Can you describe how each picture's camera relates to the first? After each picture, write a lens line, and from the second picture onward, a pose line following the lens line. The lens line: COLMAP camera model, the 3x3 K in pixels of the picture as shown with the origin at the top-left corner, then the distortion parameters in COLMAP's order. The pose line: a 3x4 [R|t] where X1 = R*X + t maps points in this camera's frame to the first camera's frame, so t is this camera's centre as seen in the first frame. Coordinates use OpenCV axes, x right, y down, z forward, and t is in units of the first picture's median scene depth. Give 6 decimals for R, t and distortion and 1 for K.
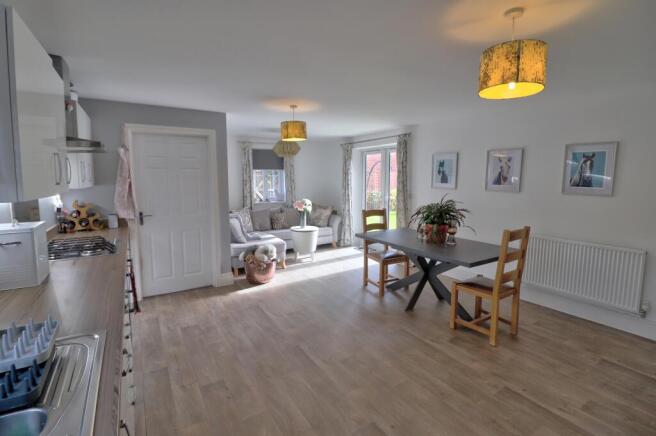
lens RADIAL K [[304.4, 0, 328.8], [0, 304.4, 215.6], [0, 0, 1]] dist [-0.012548, -0.001377]
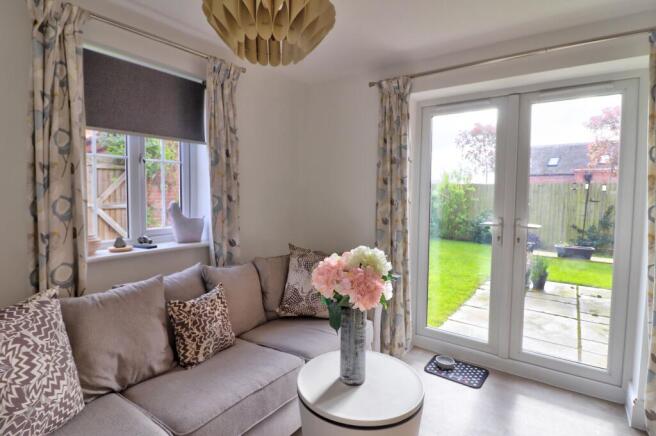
lens RADIAL K [[337.3, 0, 328.9], [0, 337.3, 217.1], [0, 0, 1]] dist [-0.024203, -0.000500]
pose [[0.931623, -0.011791, 0.363235, -0.167949], [0.027489, 0.998897, -0.038078, -0.062187], [-0.362385, 0.045459, 0.930919, 0.698438]]
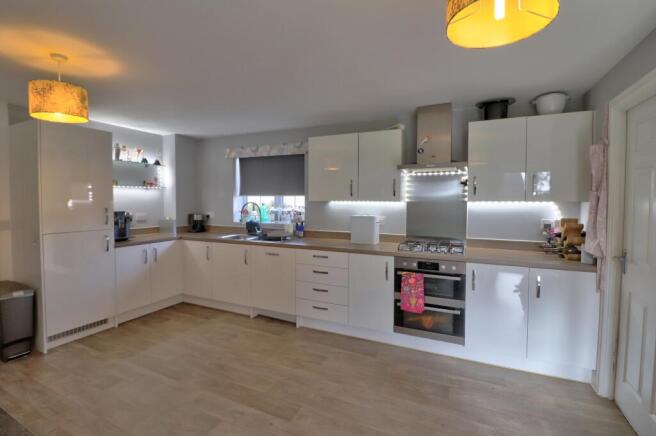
lens RADIAL K [[304.4, 0, 321.4], [0, 304.4, 213.4], [0, 0, 1]] dist [-0.012548, -0.001377]
pose [[-0.857183, 0.020362, -0.514610, 0.084001], [-0.065877, 0.986675, 0.148770, -0.074149], [0.510782, 0.161424, -0.844419, 0.698305]]
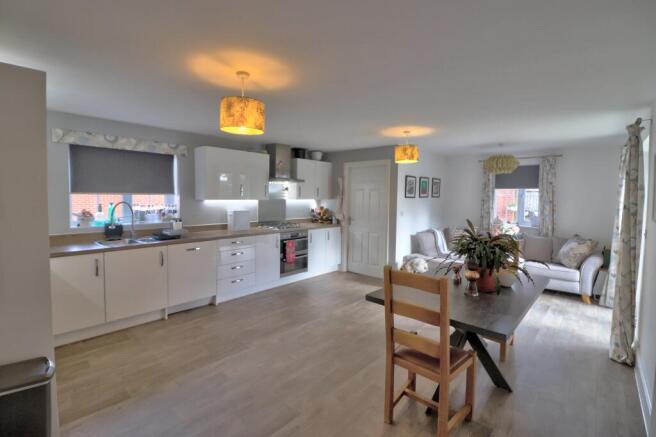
lens RADIAL K [[304.4, 0, 323.4], [0, 304.4, 214.0], [0, 0, 1]] dist [-0.012548, -0.001377]
pose [[0.248102, 0.060658, -0.966833, 0.533956], [-0.131054, 0.990964, 0.028542, -0.032184], [0.959828, 0.119626, 0.253810, 0.272928]]
